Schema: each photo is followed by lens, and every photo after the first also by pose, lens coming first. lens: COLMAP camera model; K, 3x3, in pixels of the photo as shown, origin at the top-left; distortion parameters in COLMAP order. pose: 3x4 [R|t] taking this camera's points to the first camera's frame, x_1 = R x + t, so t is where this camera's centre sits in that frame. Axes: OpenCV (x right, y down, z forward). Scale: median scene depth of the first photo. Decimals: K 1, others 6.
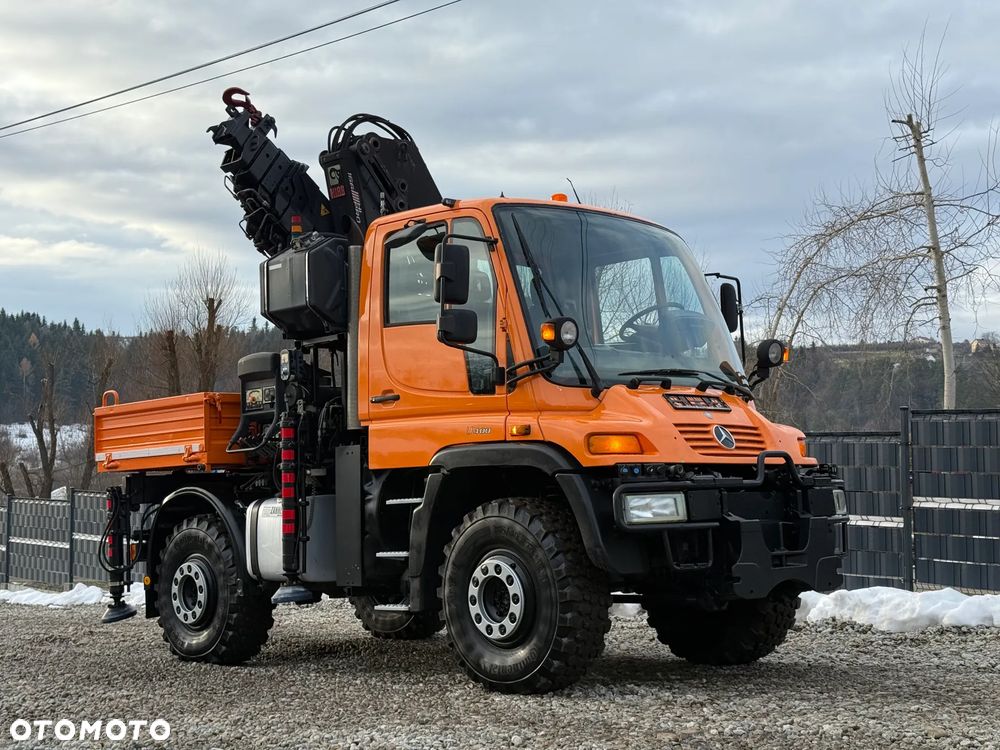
lens RADIAL K [[1373.9, 0, 506.8], [0, 1373.9, 372.2], [0, 0, 1]] dist [0.186116, -0.362614]
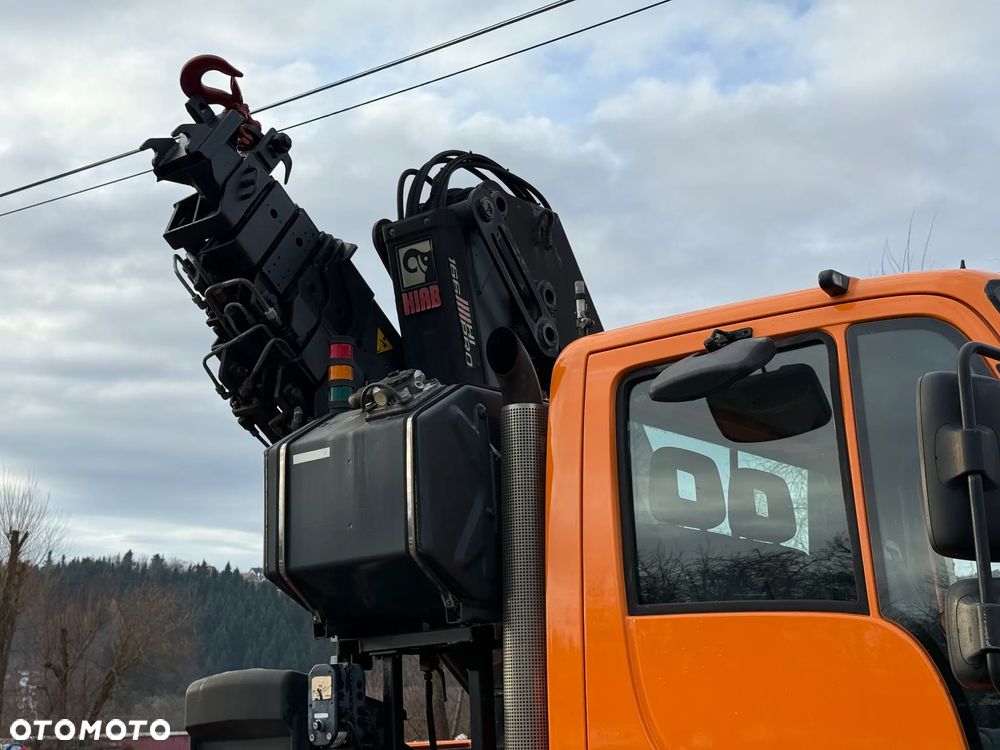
lens RADIAL K [[1373.9, 0, 506.8], [0, 1373.9, 372.2], [0, 0, 1]] dist [0.186116, -0.362614]
pose [[0.991178, 0.023760, 0.130392, -0.160648], [-0.001594, 0.985866, -0.167527, -0.032160], [-0.132529, 0.165841, 0.977207, 0.581829]]
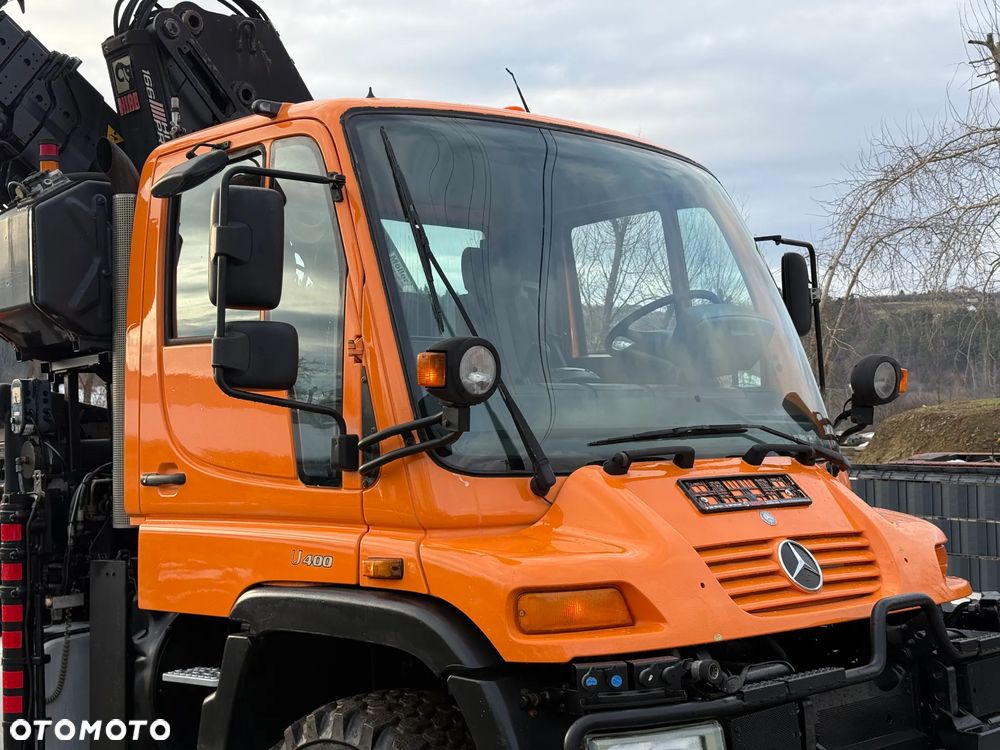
lens RADIAL K [[1373.9, 0, 506.8], [0, 1373.9, 372.2], [0, 0, 1]] dist [0.186116, -0.362614]
pose [[0.999620, -0.009620, -0.025850, 0.055319], [0.010456, 0.999420, 0.032401, -0.035549], [0.025523, -0.032659, 0.999141, 0.426202]]
